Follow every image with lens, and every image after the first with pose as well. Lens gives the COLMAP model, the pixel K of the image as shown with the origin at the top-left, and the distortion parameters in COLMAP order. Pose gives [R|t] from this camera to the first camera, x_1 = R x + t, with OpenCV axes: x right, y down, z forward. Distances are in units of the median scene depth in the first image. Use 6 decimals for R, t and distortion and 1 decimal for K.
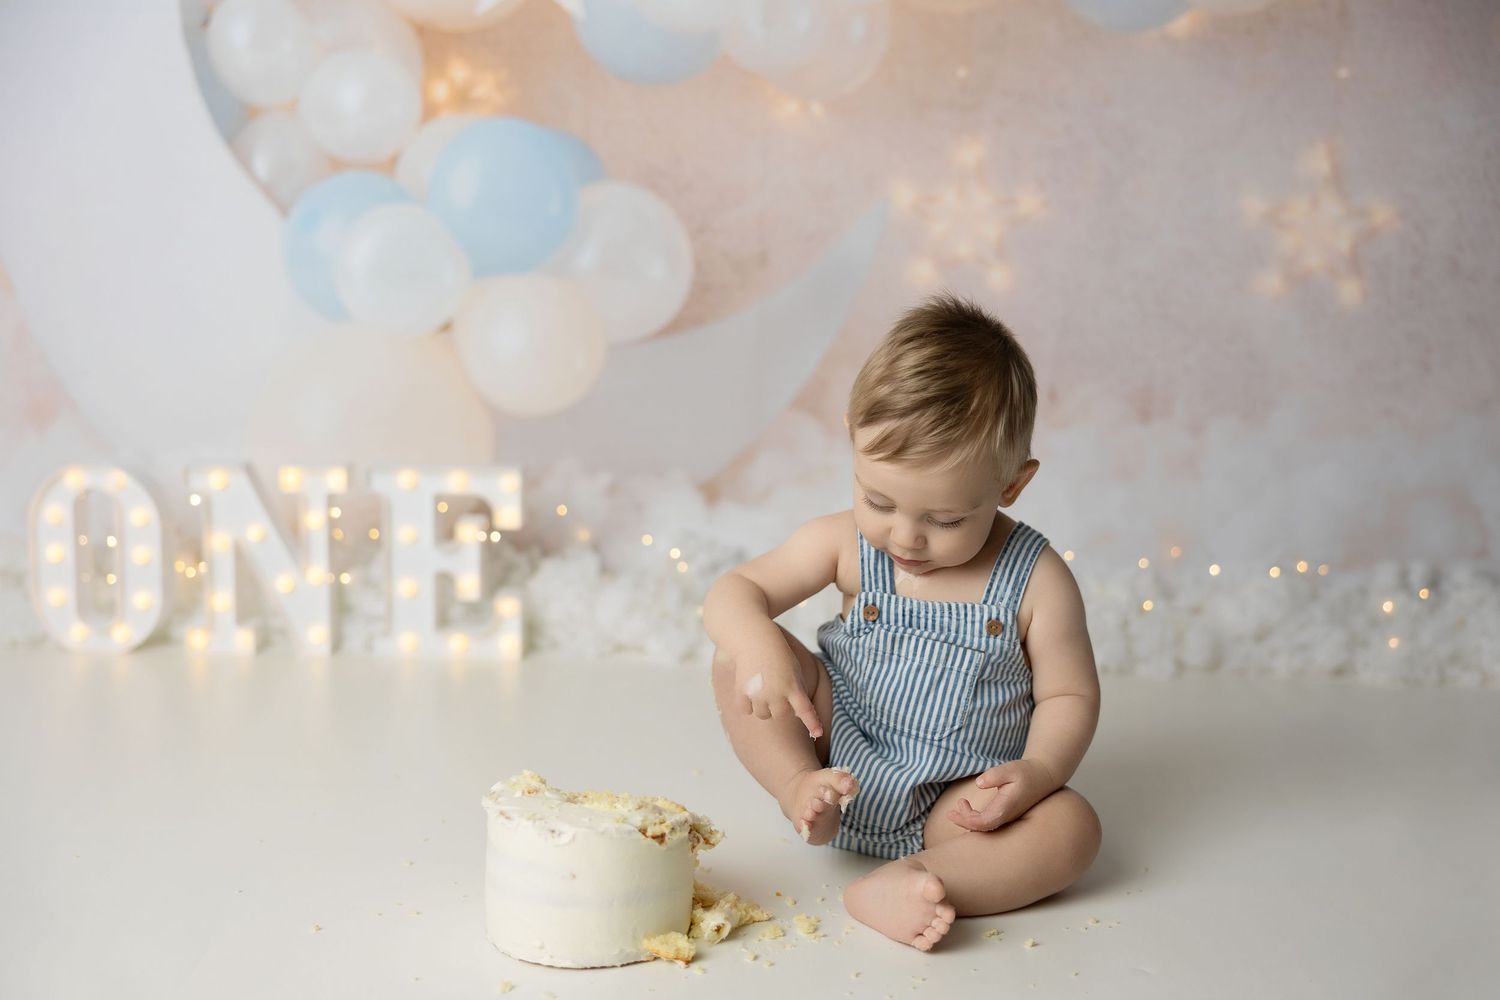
lens RADIAL K [[1813.3, 0, 747.4], [0, 1813.3, 488.5], [0, 0, 1]] dist [0.007608, 0.000000]
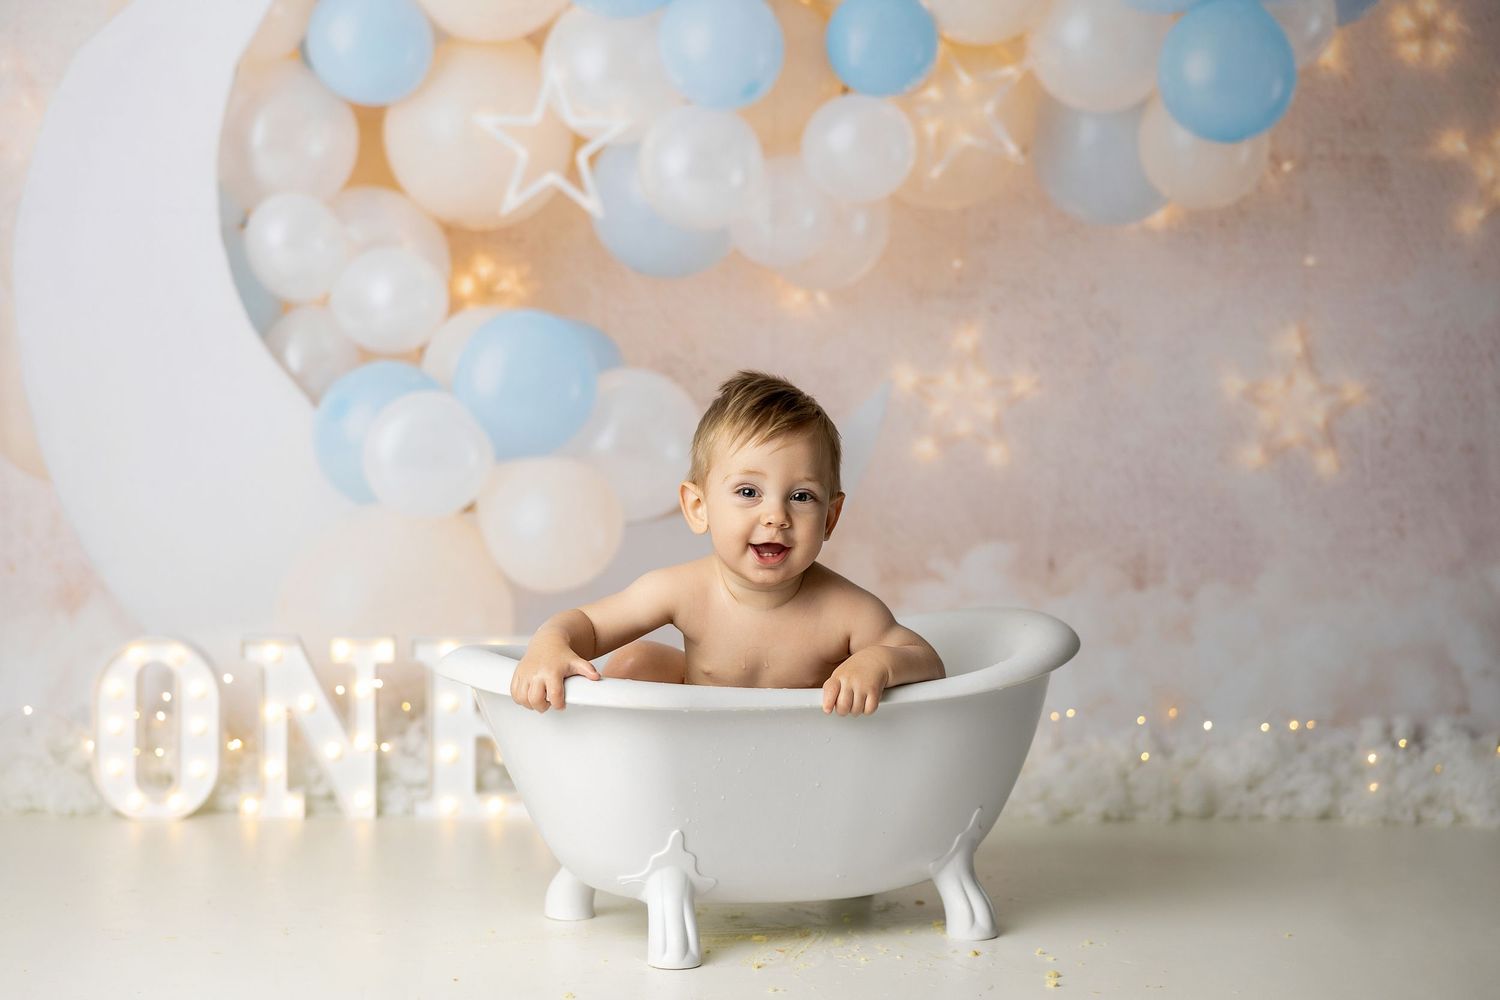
lens RADIAL K [[2886.2, 0, 695.4], [0, 2886.2, 519.2], [0, 0, 1]] dist [-0.002661, 0.000000]
pose [[0.999093, -0.014372, 0.040072, -0.106829], [0.018148, 0.995263, -0.095509, 0.080453], [-0.038509, 0.096149, 0.994622, -0.673841]]
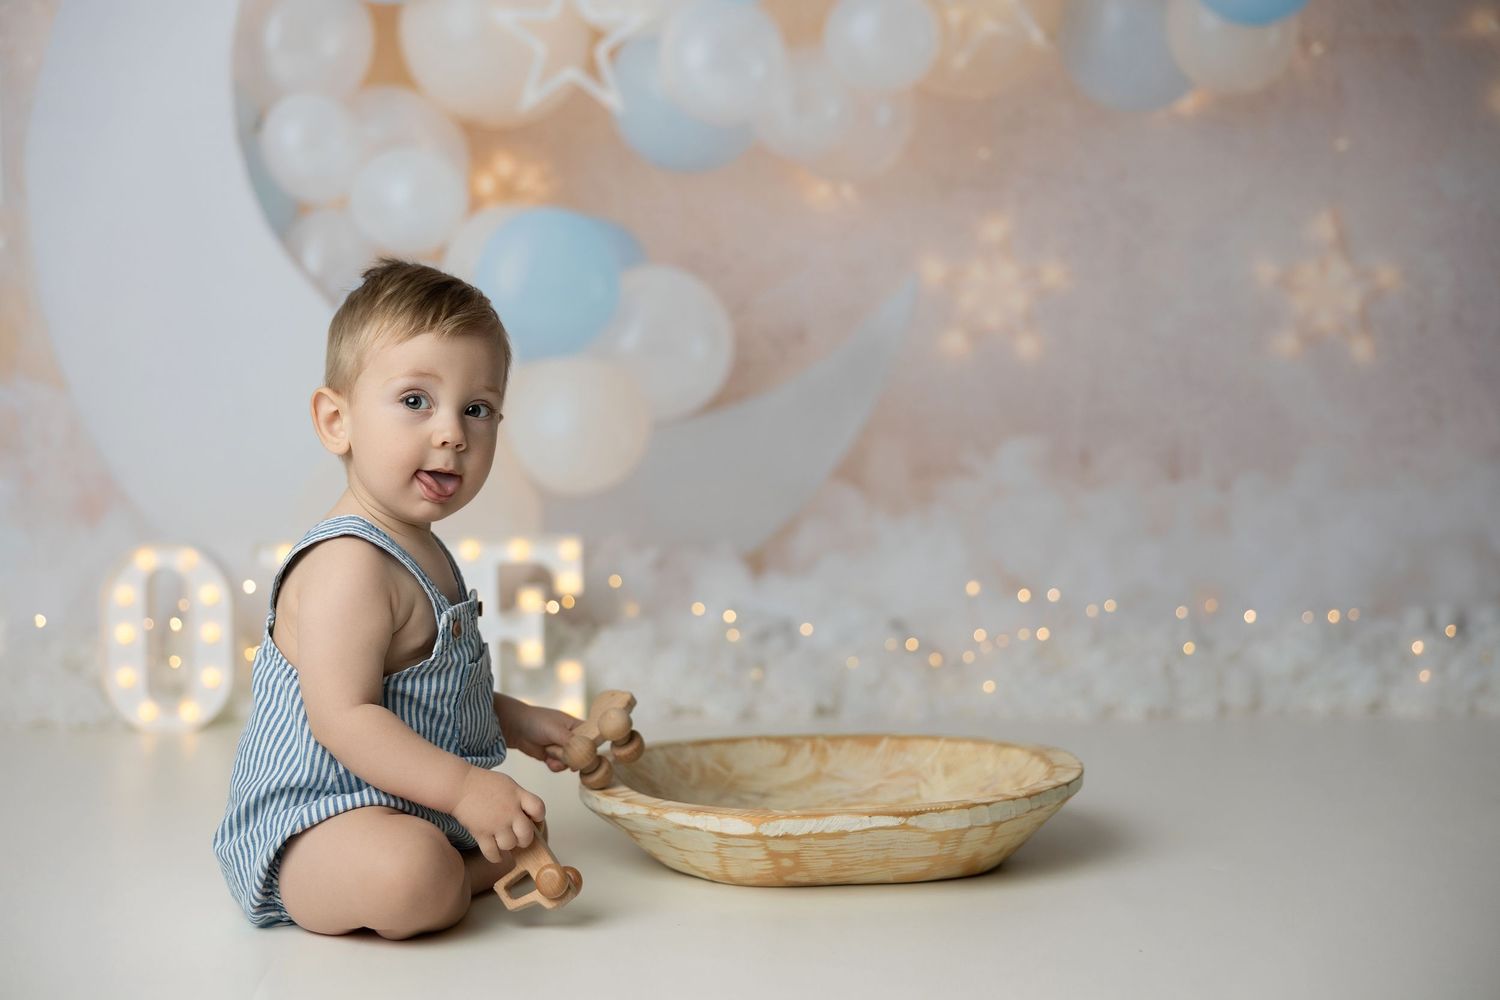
lens RADIAL K [[2187.9, 0, 748.7], [0, 2187.9, 482.0], [0, 0, 1]] dist [-0.000219, 0.000000]
pose [[0.998784, -0.031283, 0.038098, -0.073035], [0.035221, 0.993579, -0.107521, 0.092555], [-0.034490, 0.108732, 0.993473, -0.237757]]
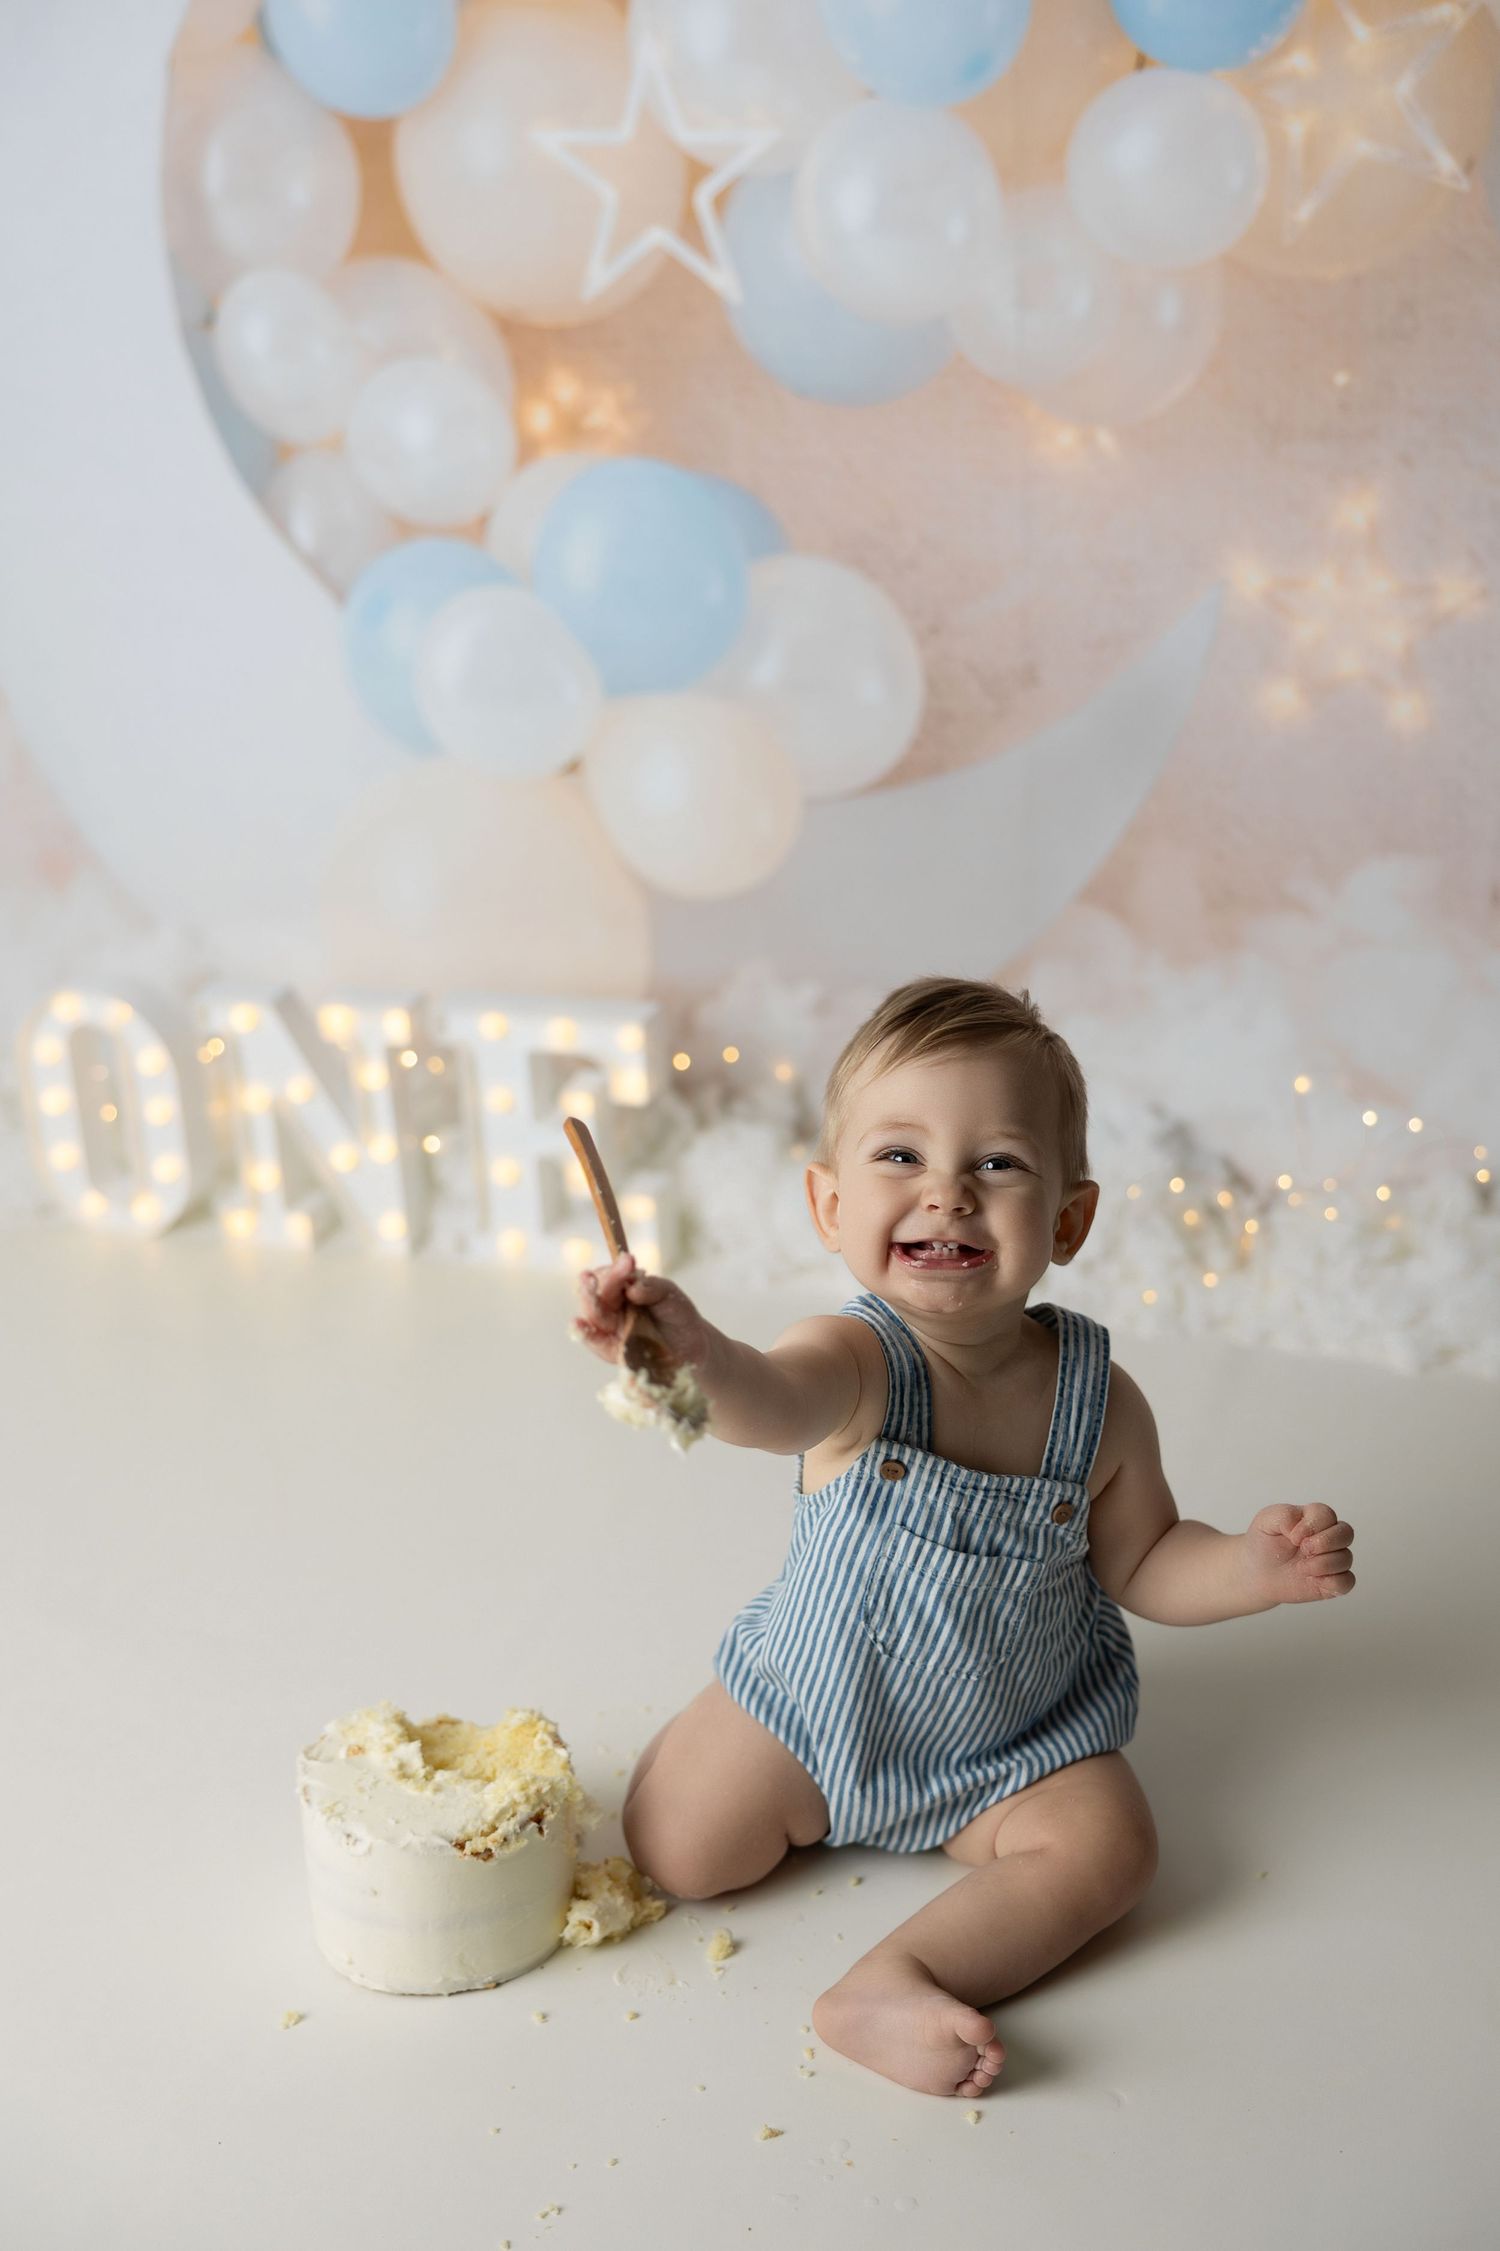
lens RADIAL K [[3019.2, 0, 747.7], [0, 3019.2, 1107.8], [0, 0, 1]] dist [0.015856, 0.000000]
pose [[0.951735, 0.051682, -0.302537, 0.247669], [0.023832, 0.970300, 0.240726, -0.241965], [0.305993, -0.236318, 0.922238, -0.039957]]
